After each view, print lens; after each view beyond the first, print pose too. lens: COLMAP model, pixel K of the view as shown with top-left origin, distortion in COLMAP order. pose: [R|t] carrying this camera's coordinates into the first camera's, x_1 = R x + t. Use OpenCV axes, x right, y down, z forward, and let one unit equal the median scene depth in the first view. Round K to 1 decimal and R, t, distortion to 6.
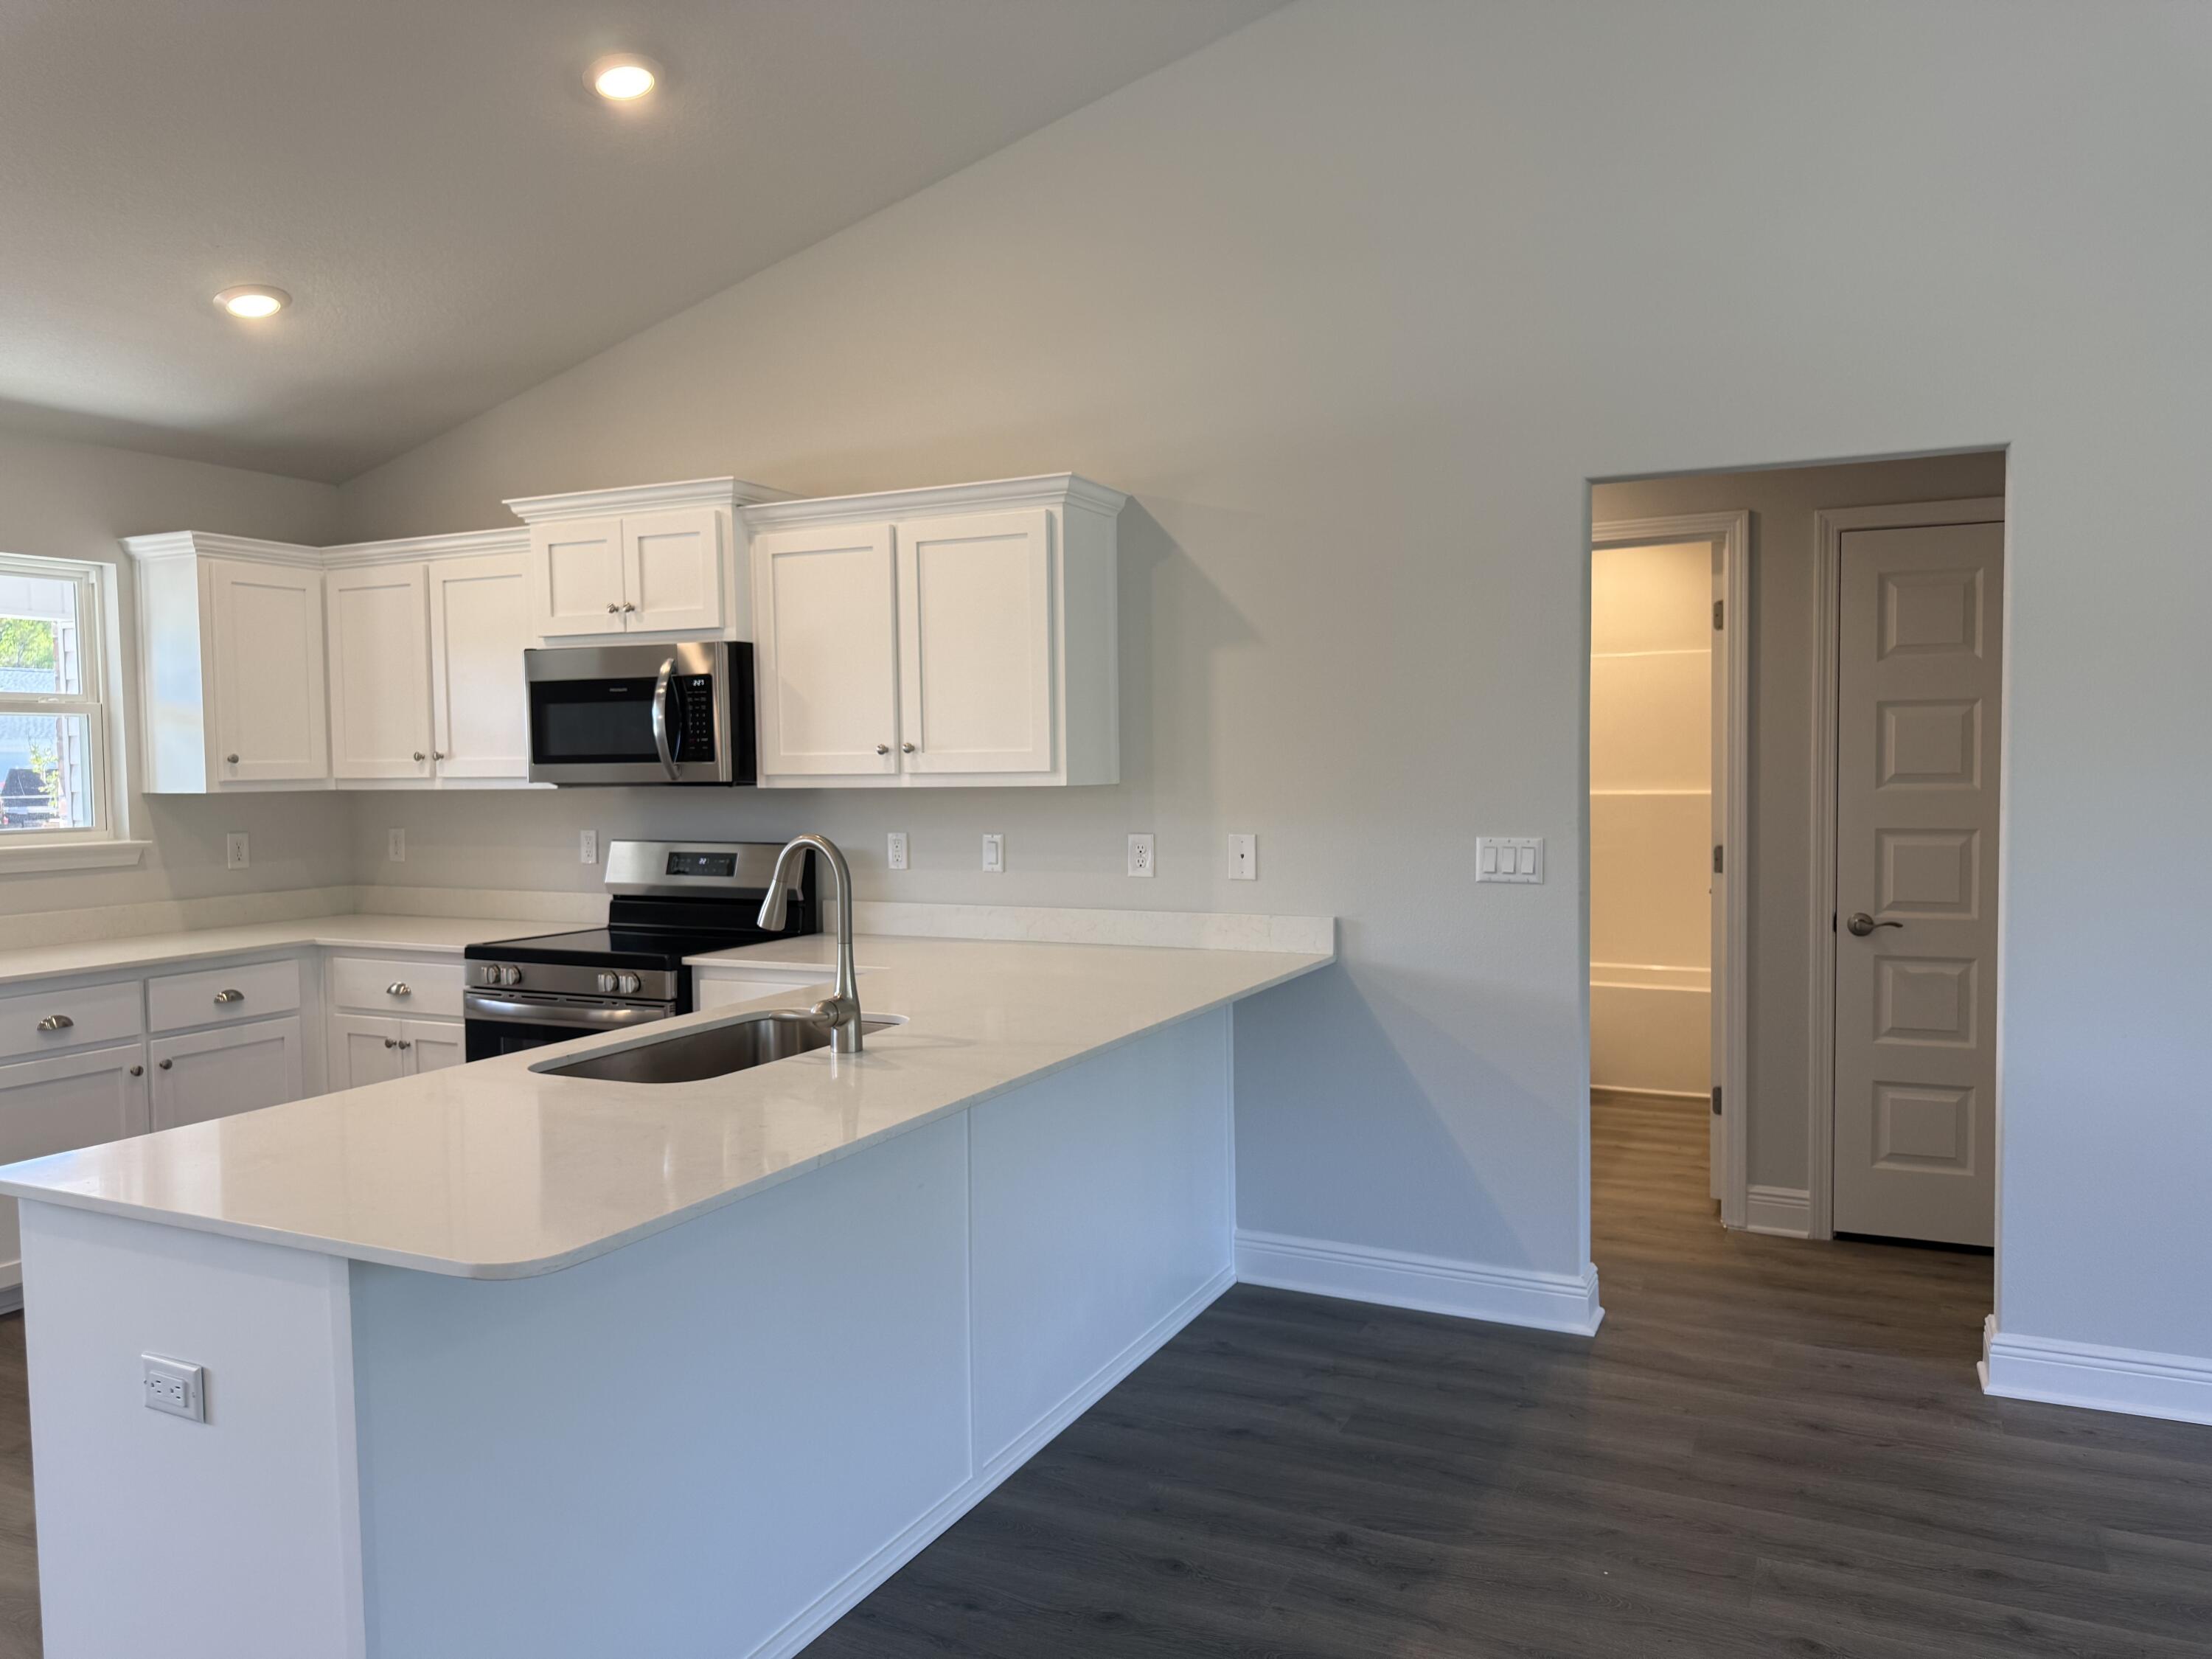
lens RADIAL K [[1580.3, 0, 1100.1], [0, 1580.3, 831.4], [0, 0, 1]] dist [0.072210, -0.095469]
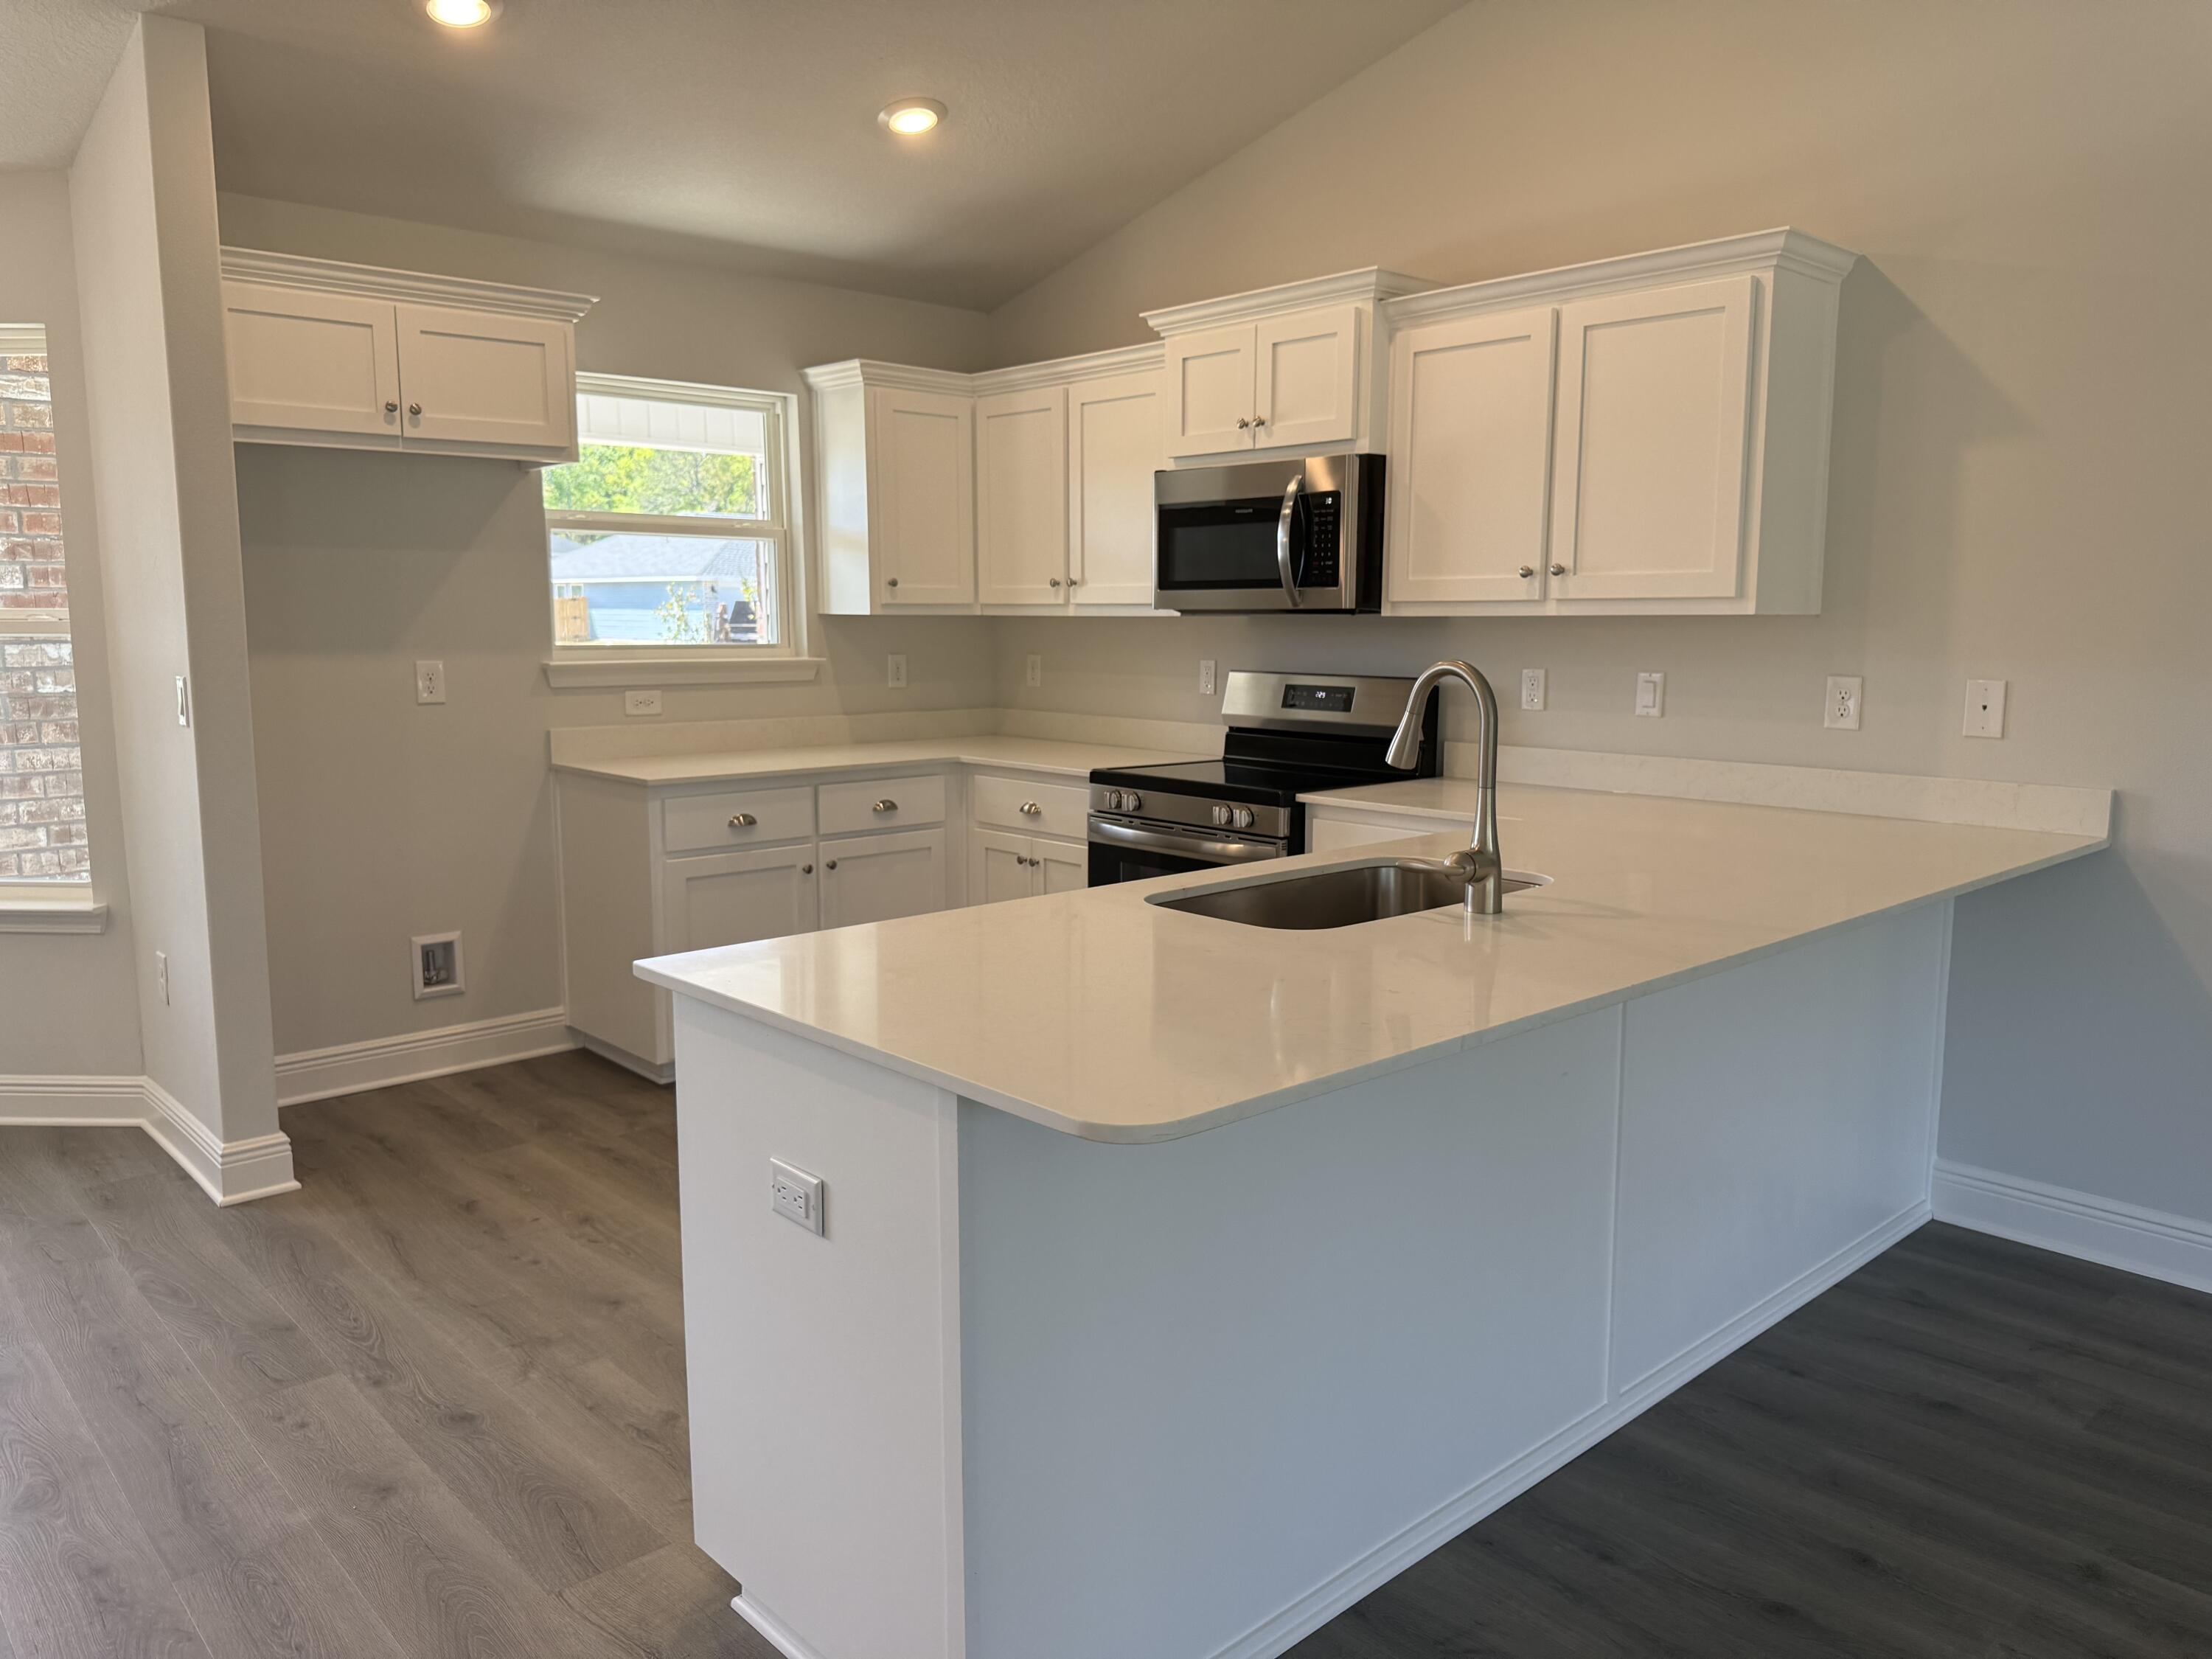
lens RADIAL K [[1580.3, 0, 1113.4], [0, 1580.3, 821.8], [0, 0, 1]] dist [0.072210, -0.095469]
pose [[0.932154, 0.062008, -0.356712, -0.027480], [-0.029054, 0.994859, 0.097015, 0.007360], [0.360894, -0.080069, 0.929163, 0.079969]]
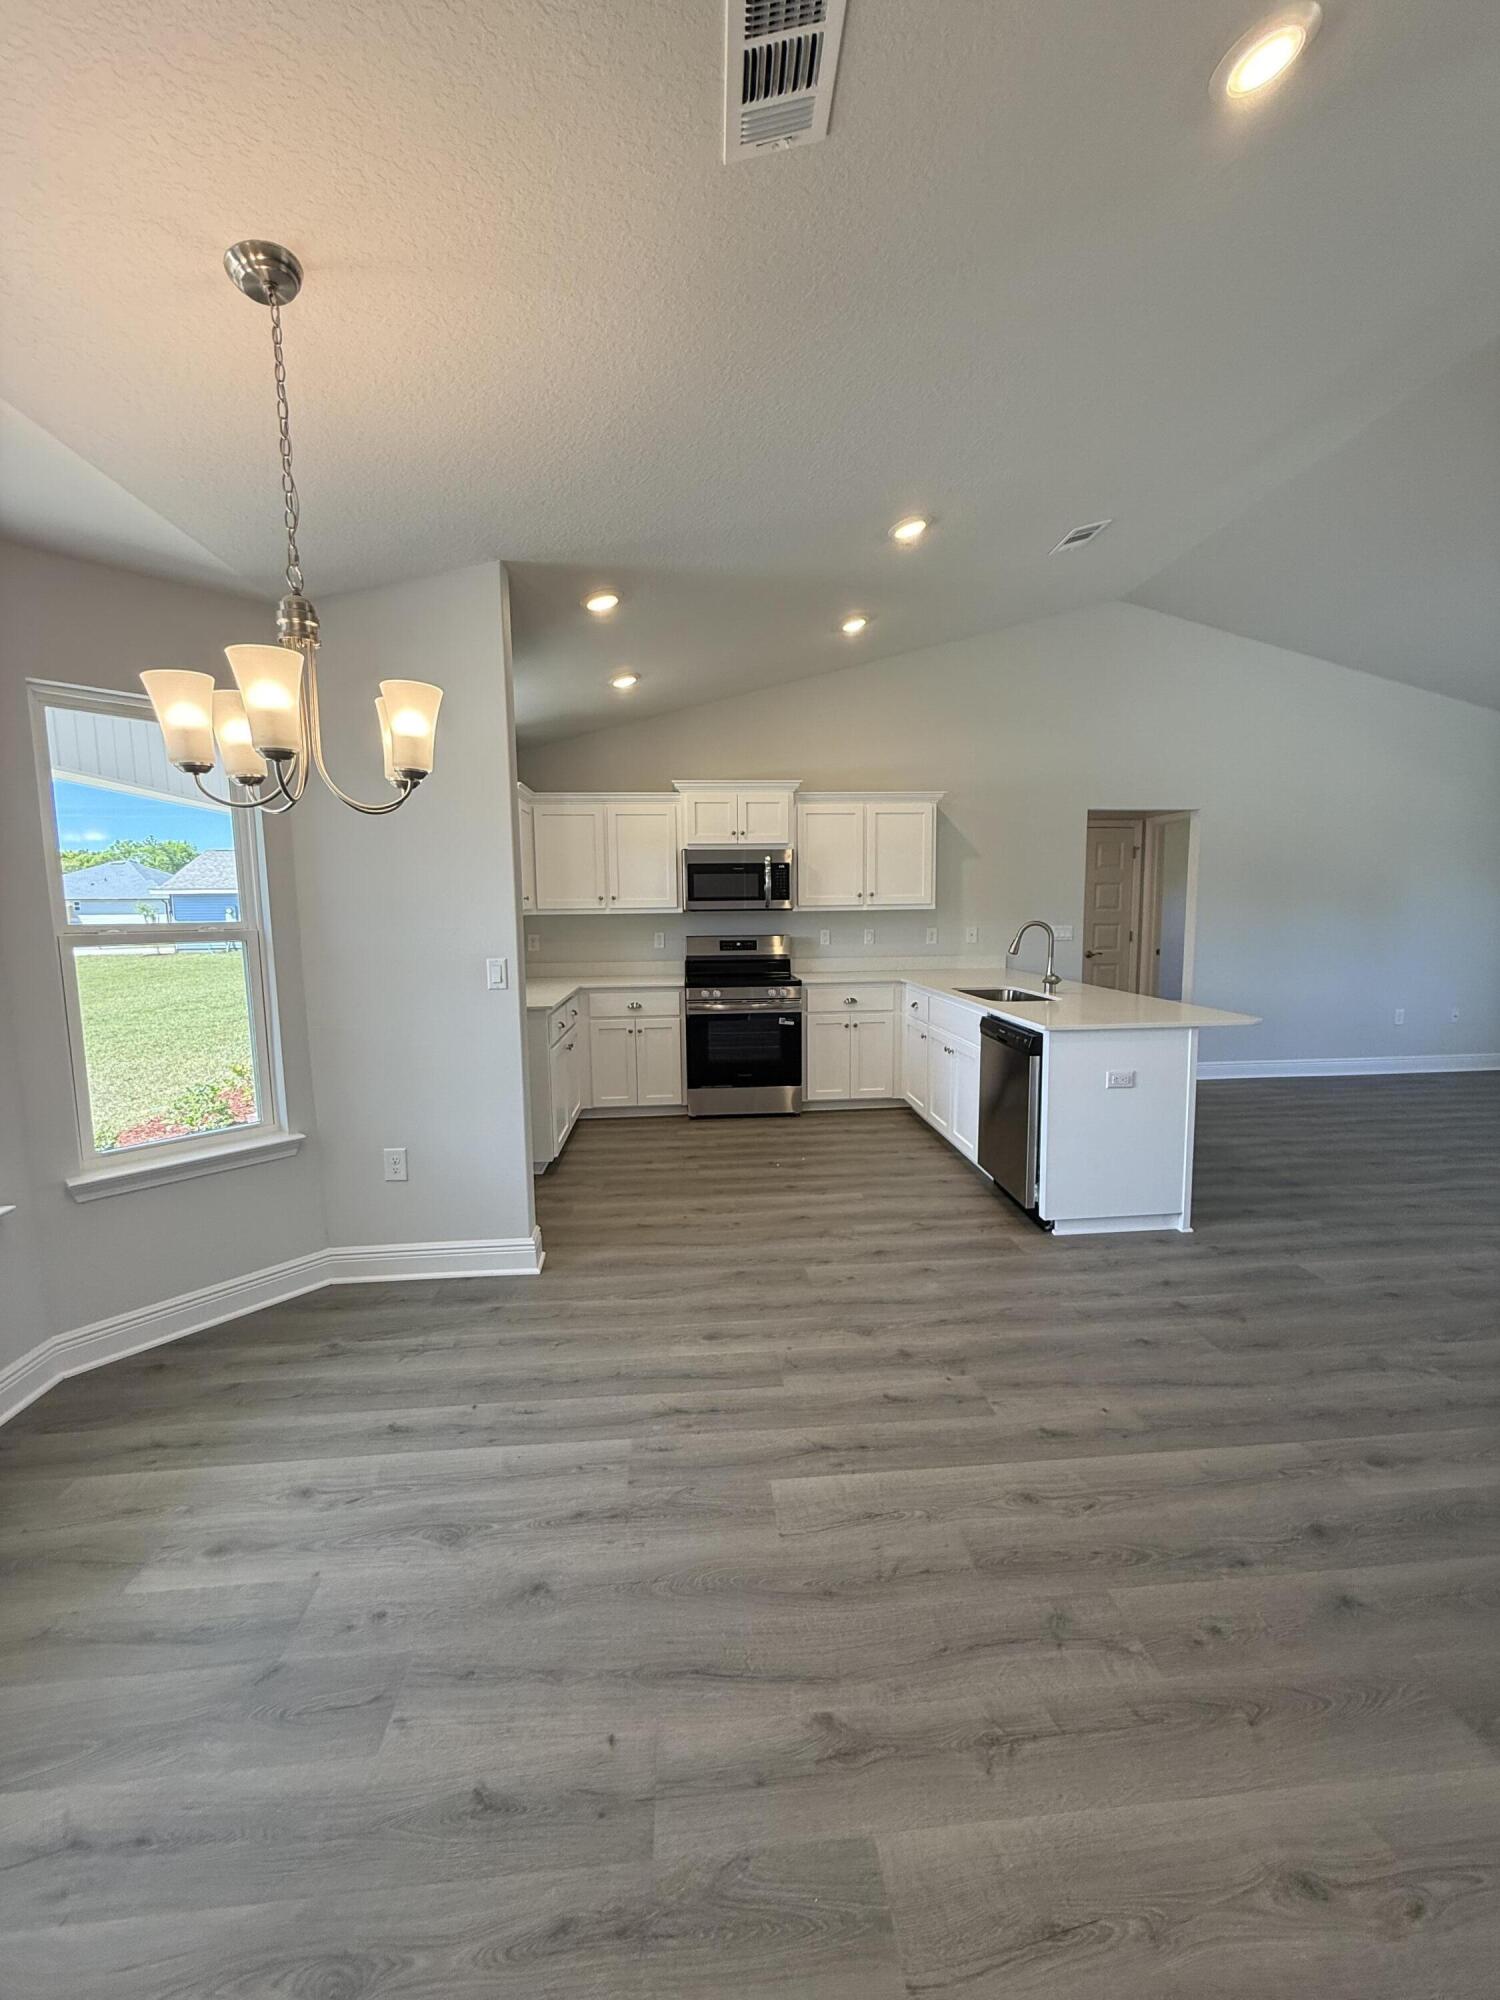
lens RADIAL K [[801.6, 0, 756.2], [0, 801.6, 992.5], [0, 0, 1]] dist [0.004857, 0.000626]
pose [[0.853014, -0.053460, 0.519143, -0.945792], [0.023350, 0.997653, 0.064369, 0.016821], [-0.521365, -0.042785, 0.852260, -0.012925]]
